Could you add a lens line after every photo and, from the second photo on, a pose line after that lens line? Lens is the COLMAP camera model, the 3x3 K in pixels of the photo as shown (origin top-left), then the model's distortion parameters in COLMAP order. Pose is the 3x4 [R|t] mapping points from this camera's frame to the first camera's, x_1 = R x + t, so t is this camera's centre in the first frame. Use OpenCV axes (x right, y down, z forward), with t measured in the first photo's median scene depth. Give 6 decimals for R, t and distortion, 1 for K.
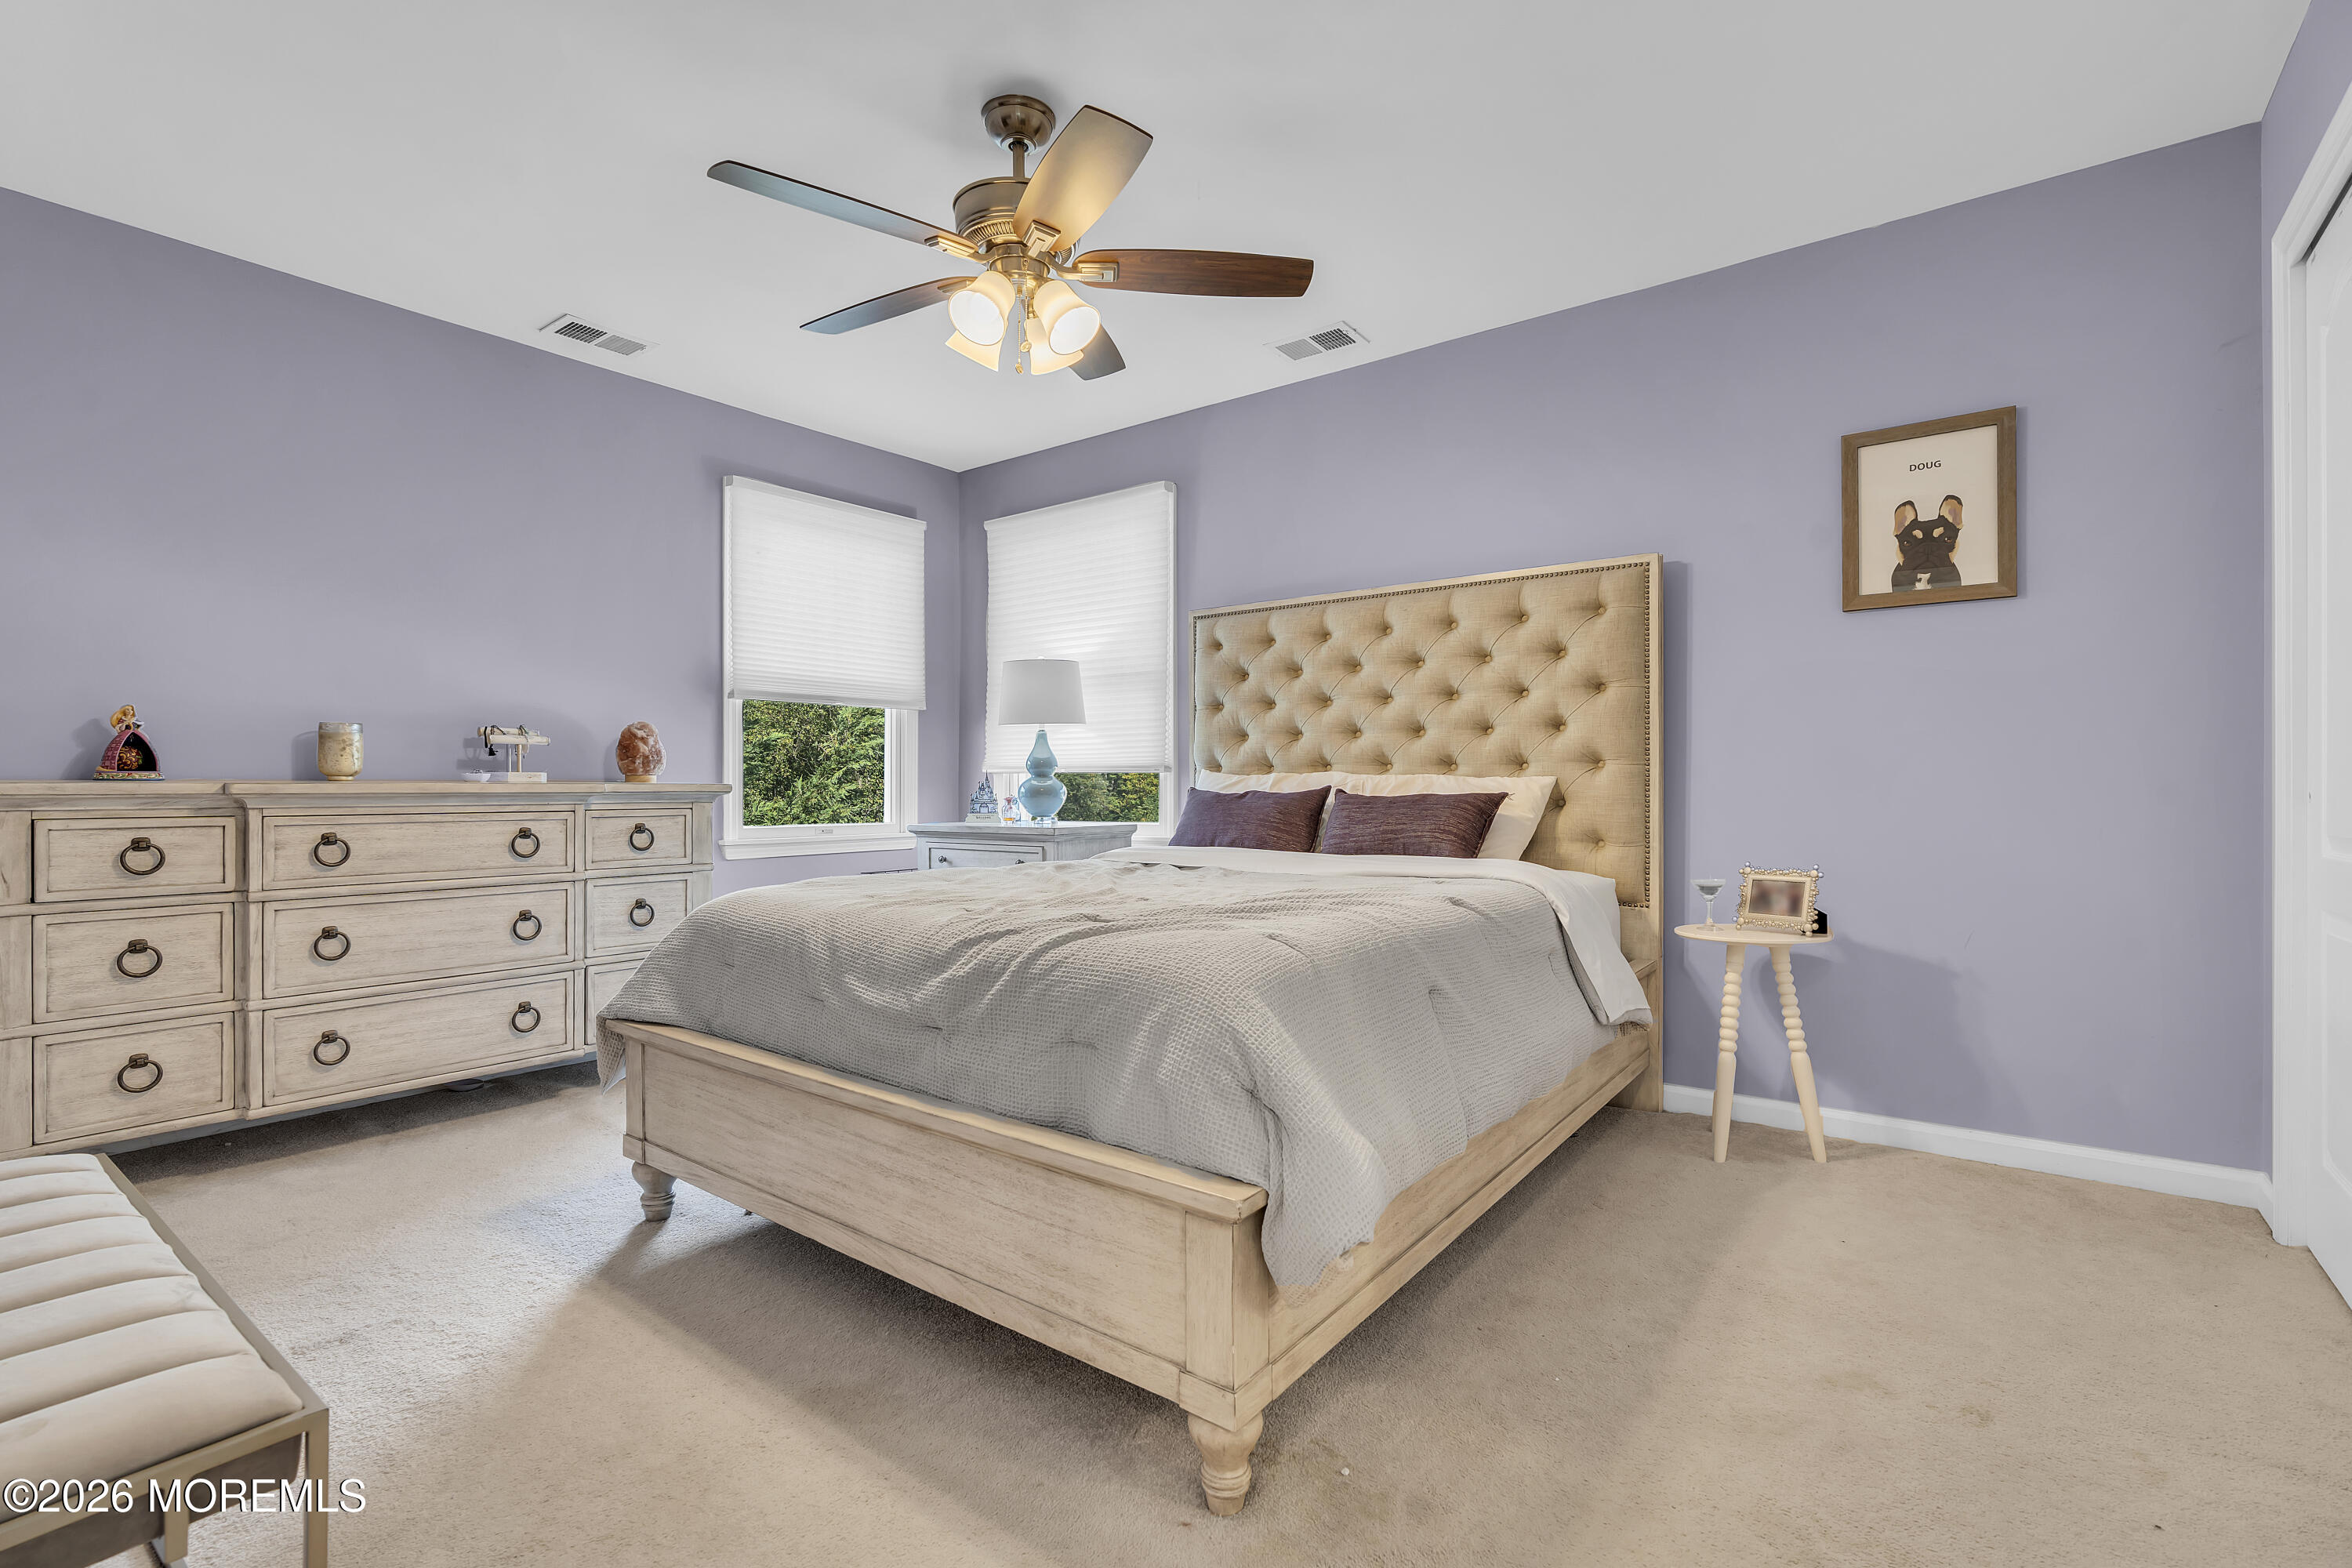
lens RADIAL K [[1057.8, 0, 1176.0], [0, 1057.8, 784.0], [0, 0, 1]] dist [-0.010555, 0.000510]
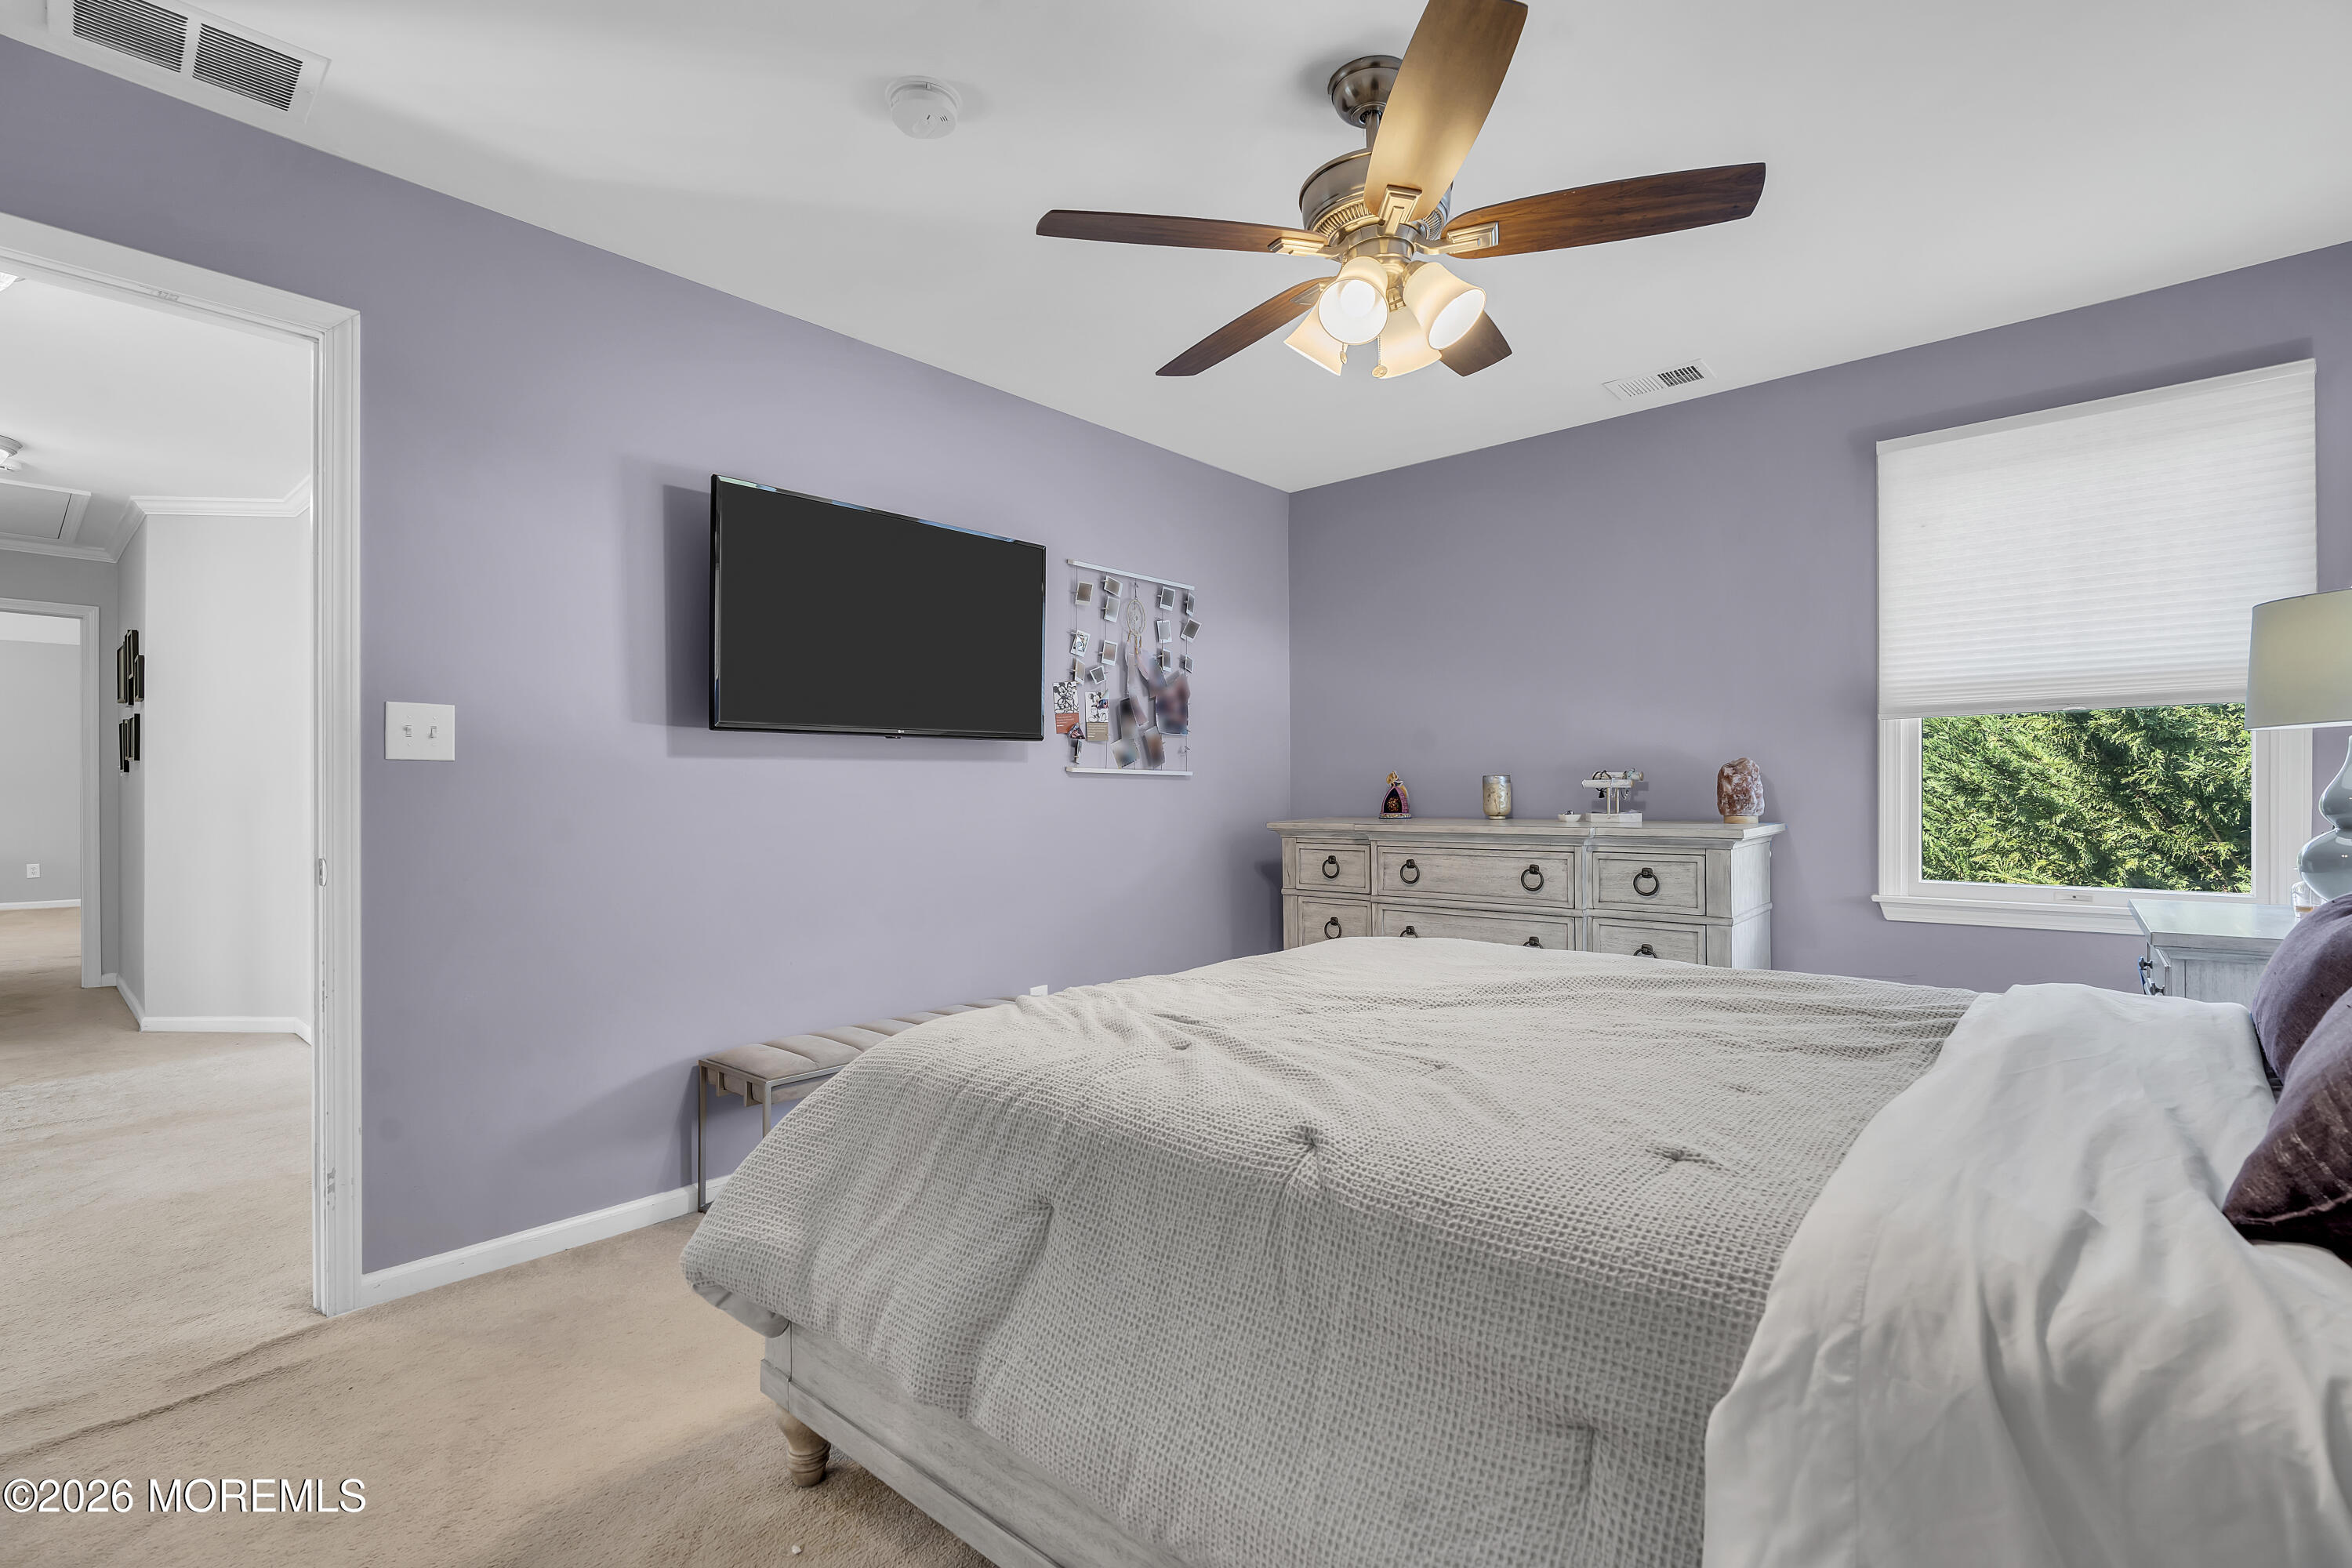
lens RADIAL K [[1057.8, 0, 1176.0], [0, 1057.8, 784.0], [0, 0, 1]] dist [-0.010555, 0.000510]
pose [[-0.062777, -0.007959, -0.997996, 0.562956], [0.007786, 0.999934, -0.008464, -0.040153], [0.997997, -0.008302, -0.062711, 0.698037]]
